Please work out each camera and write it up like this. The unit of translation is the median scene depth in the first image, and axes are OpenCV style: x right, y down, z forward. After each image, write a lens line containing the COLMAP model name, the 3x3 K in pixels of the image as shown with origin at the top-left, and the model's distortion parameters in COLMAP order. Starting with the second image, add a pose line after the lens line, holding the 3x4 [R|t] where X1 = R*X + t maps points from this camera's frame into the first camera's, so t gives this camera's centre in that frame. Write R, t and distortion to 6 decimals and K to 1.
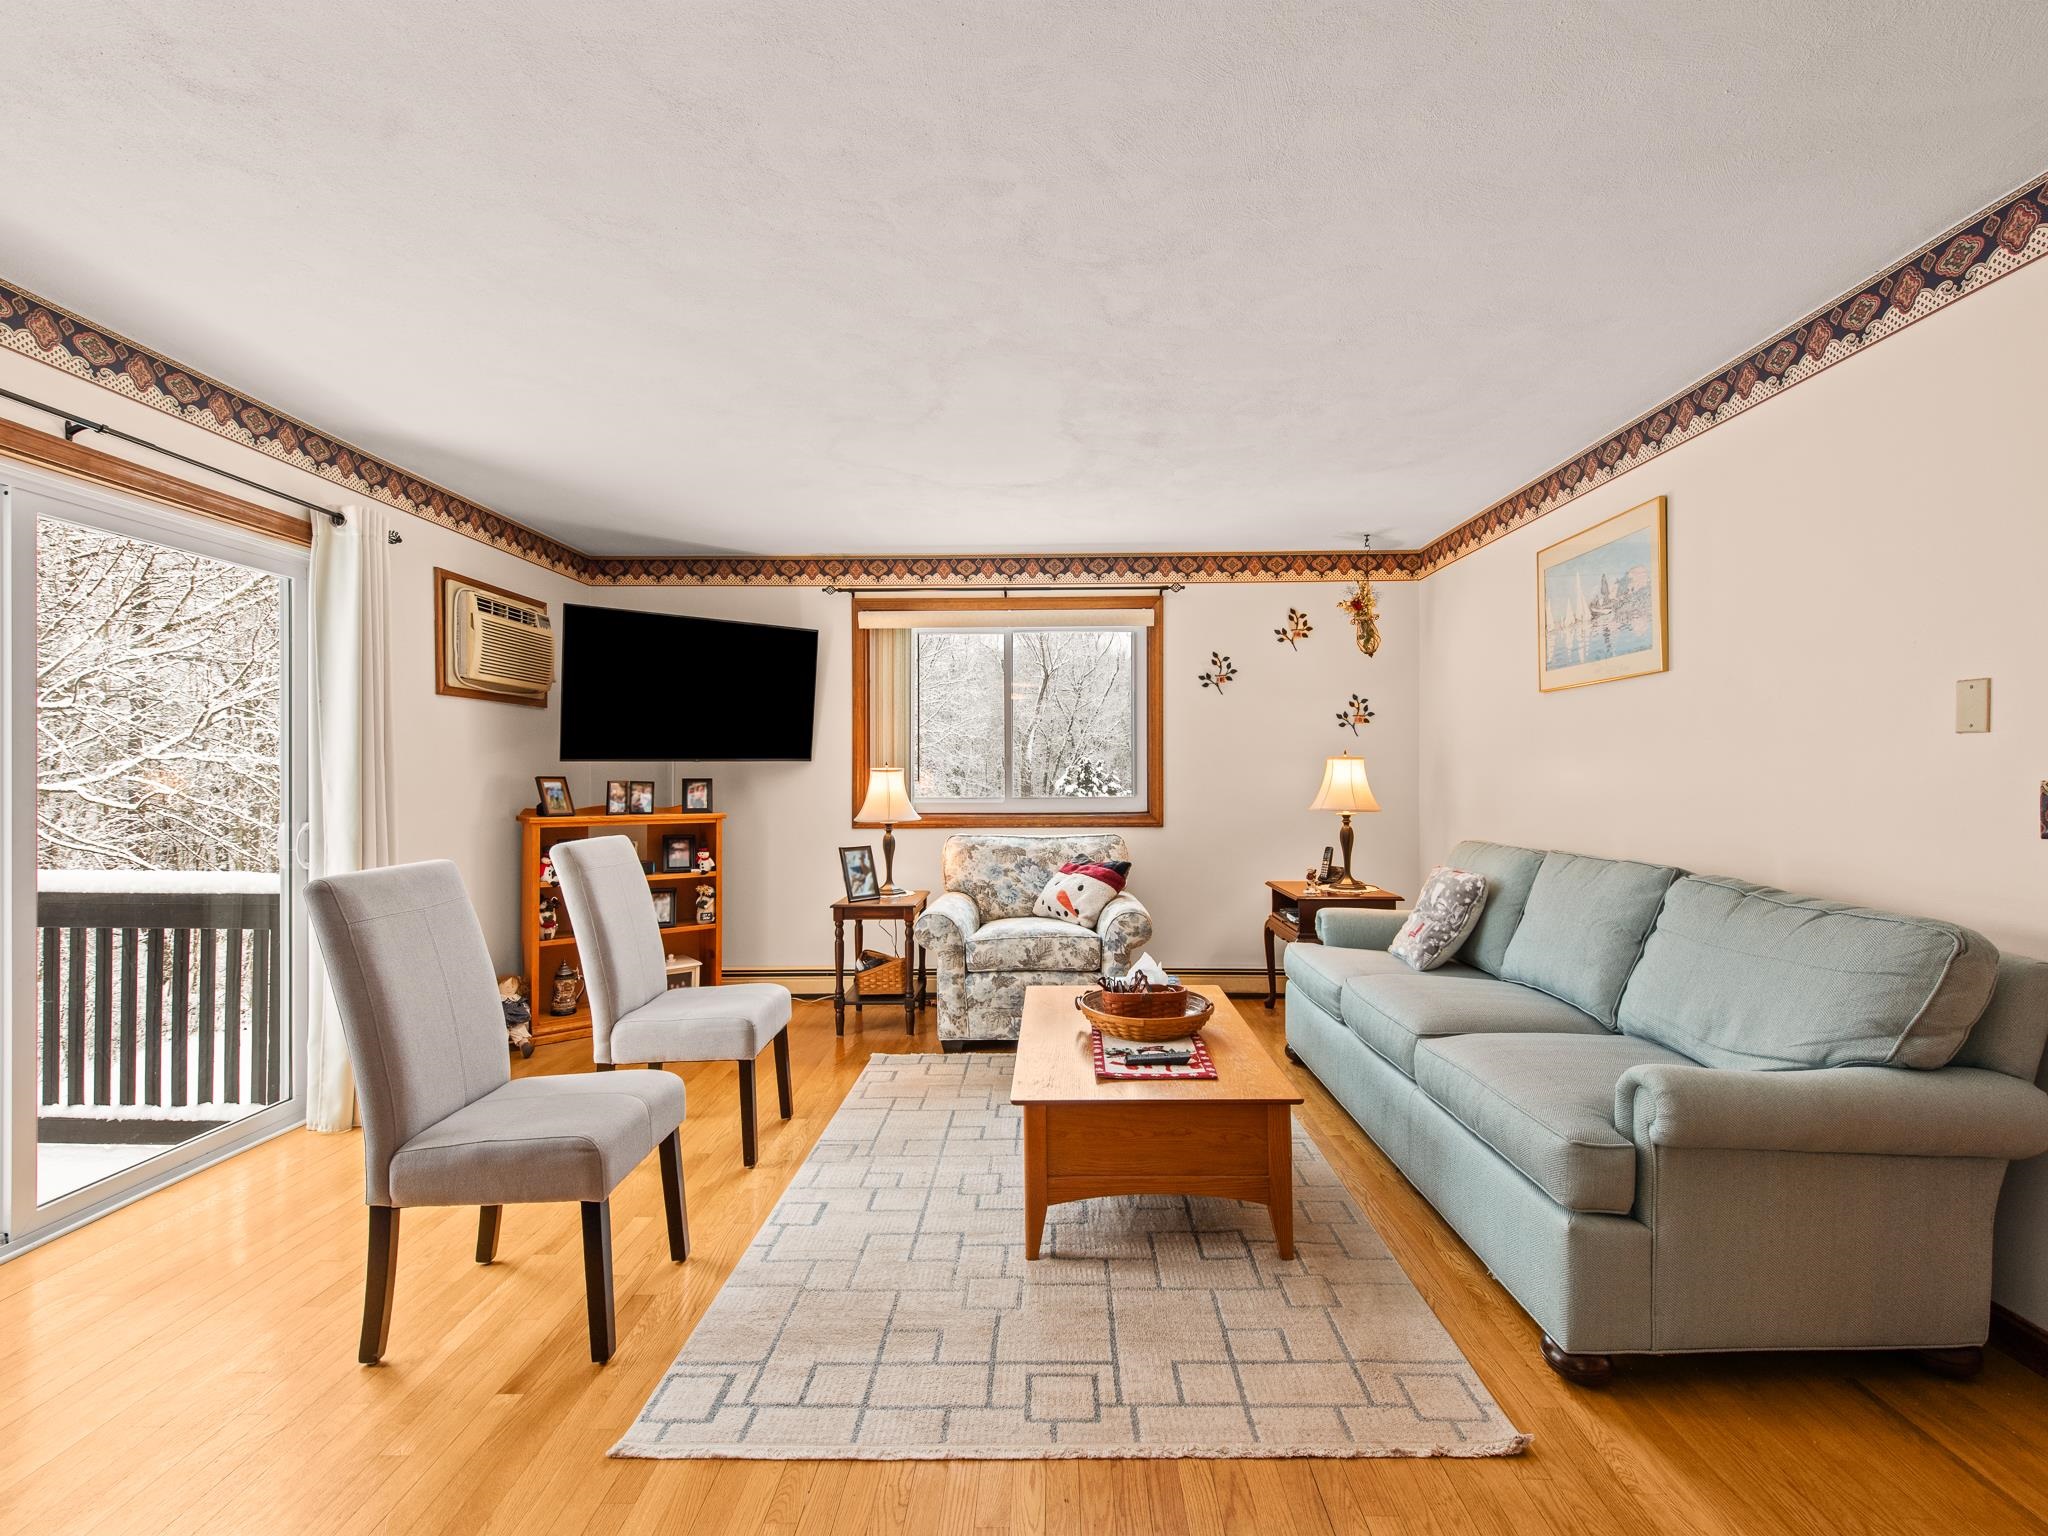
lens RADIAL K [[904.2, 0, 1029.6], [0, 904.2, 770.1], [0, 0, 1]] dist [0.011586, -0.004763]
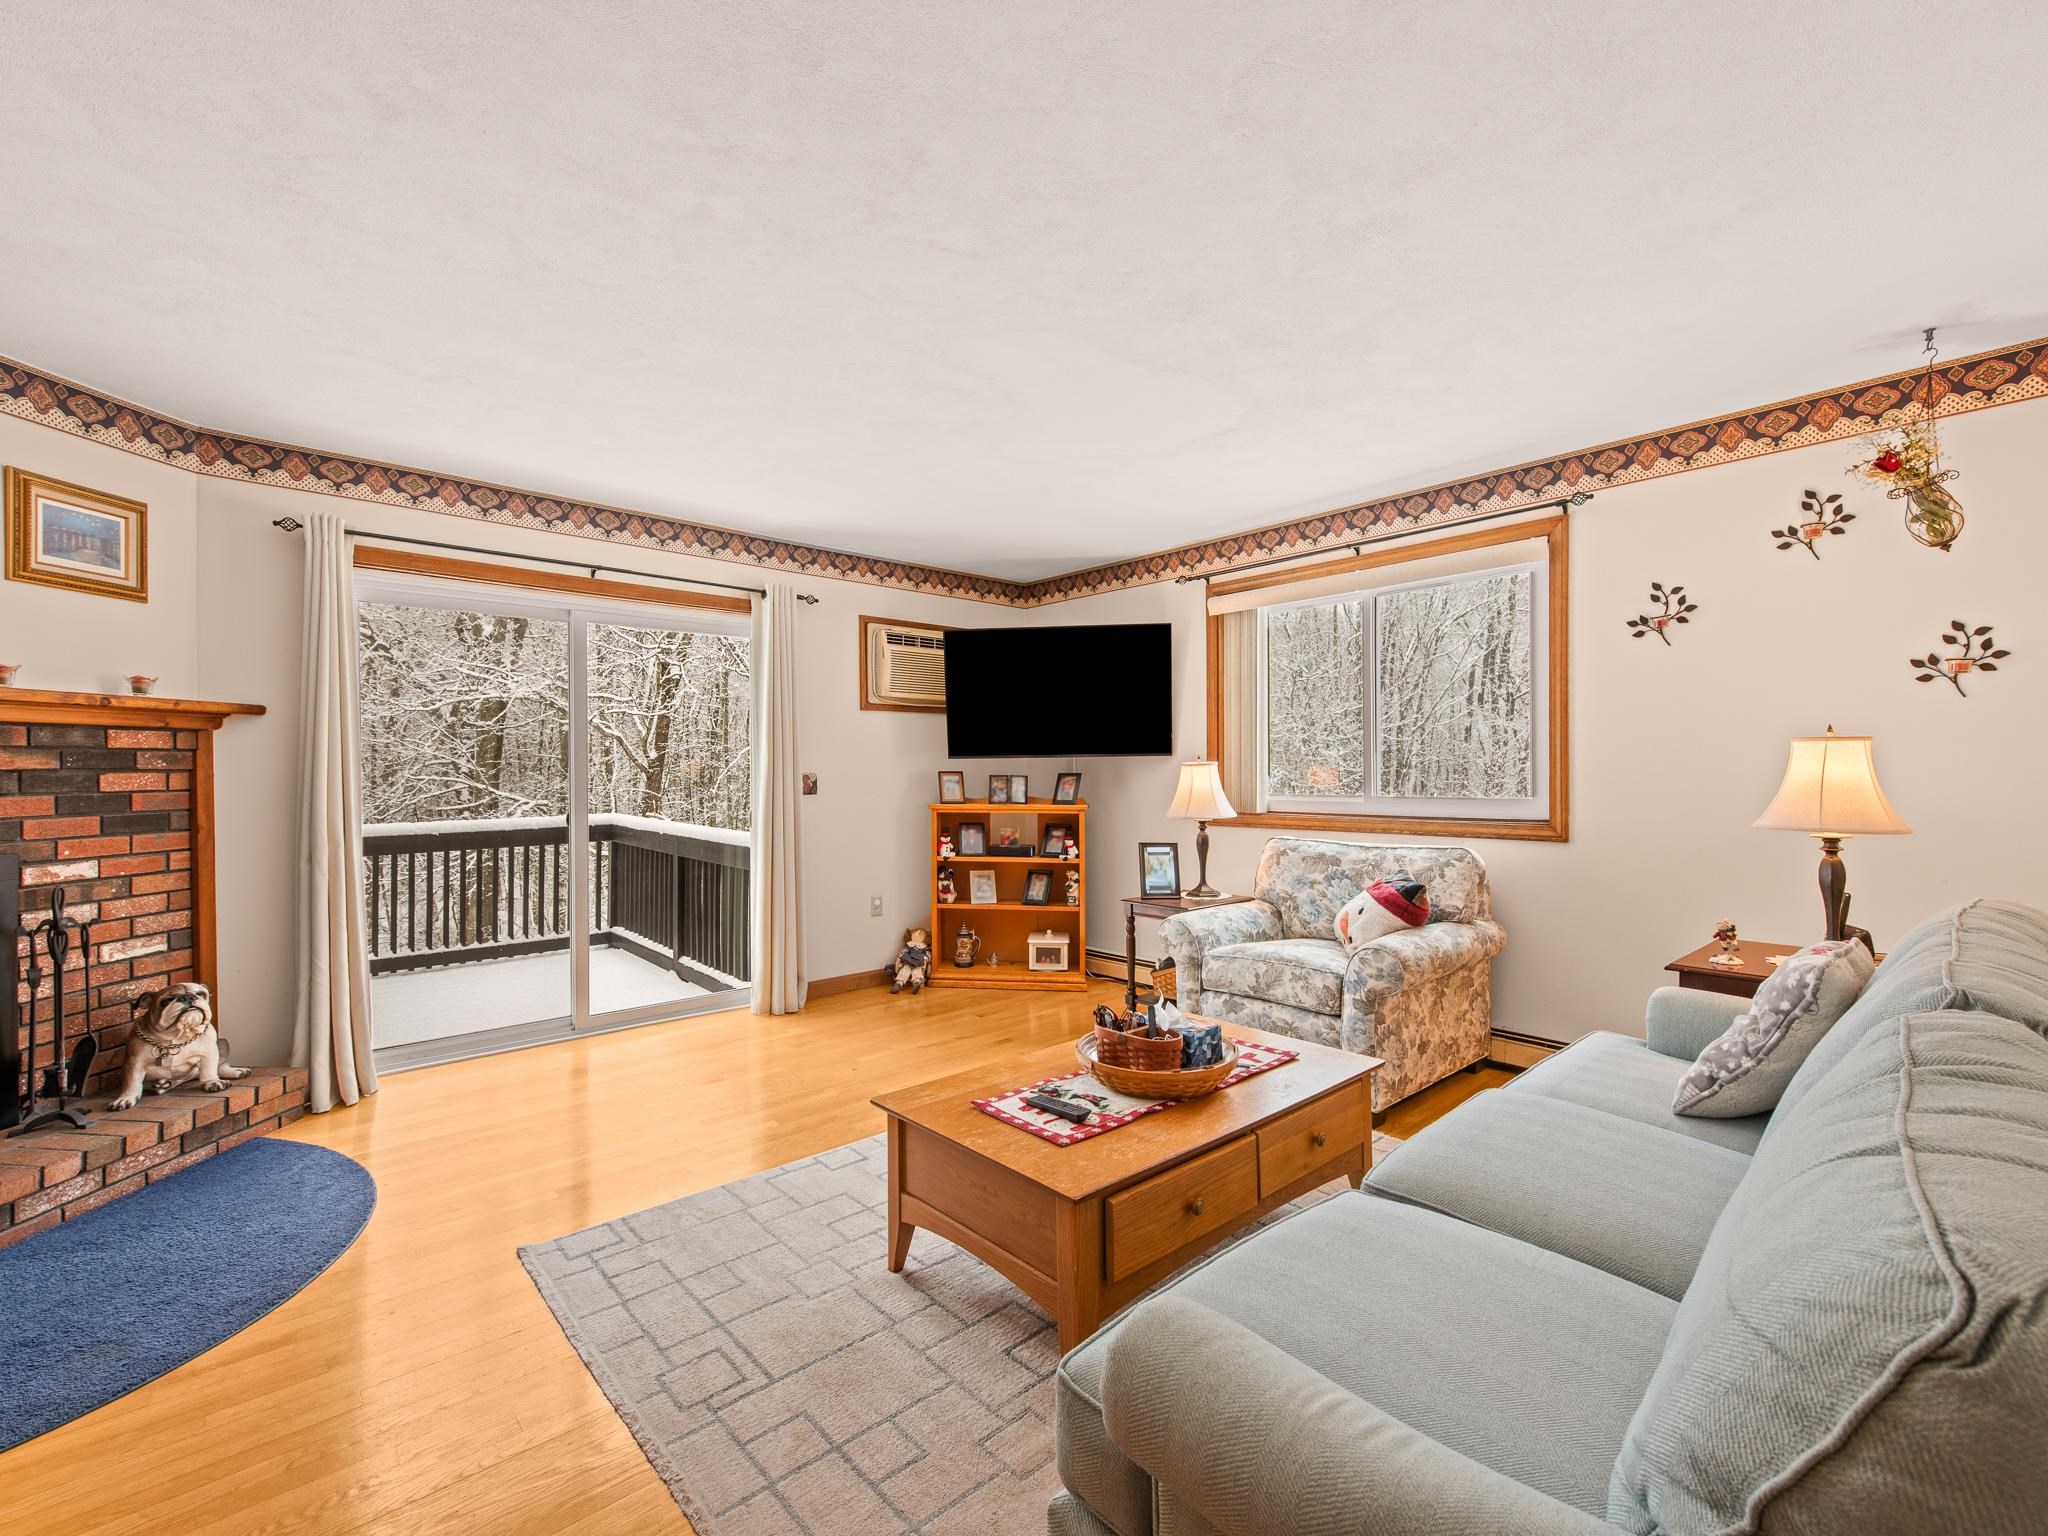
lens RADIAL K [[904.2, 0, 1028.5], [0, 904.2, 764.6], [0, 0, 1]] dist [0.011586, -0.004763]
pose [[0.678129, -0.005763, -0.734920, 0.412555], [0.005763, 0.999980, -0.002524, 0.001932], [0.734920, -0.002523, 0.678149, 0.229265]]
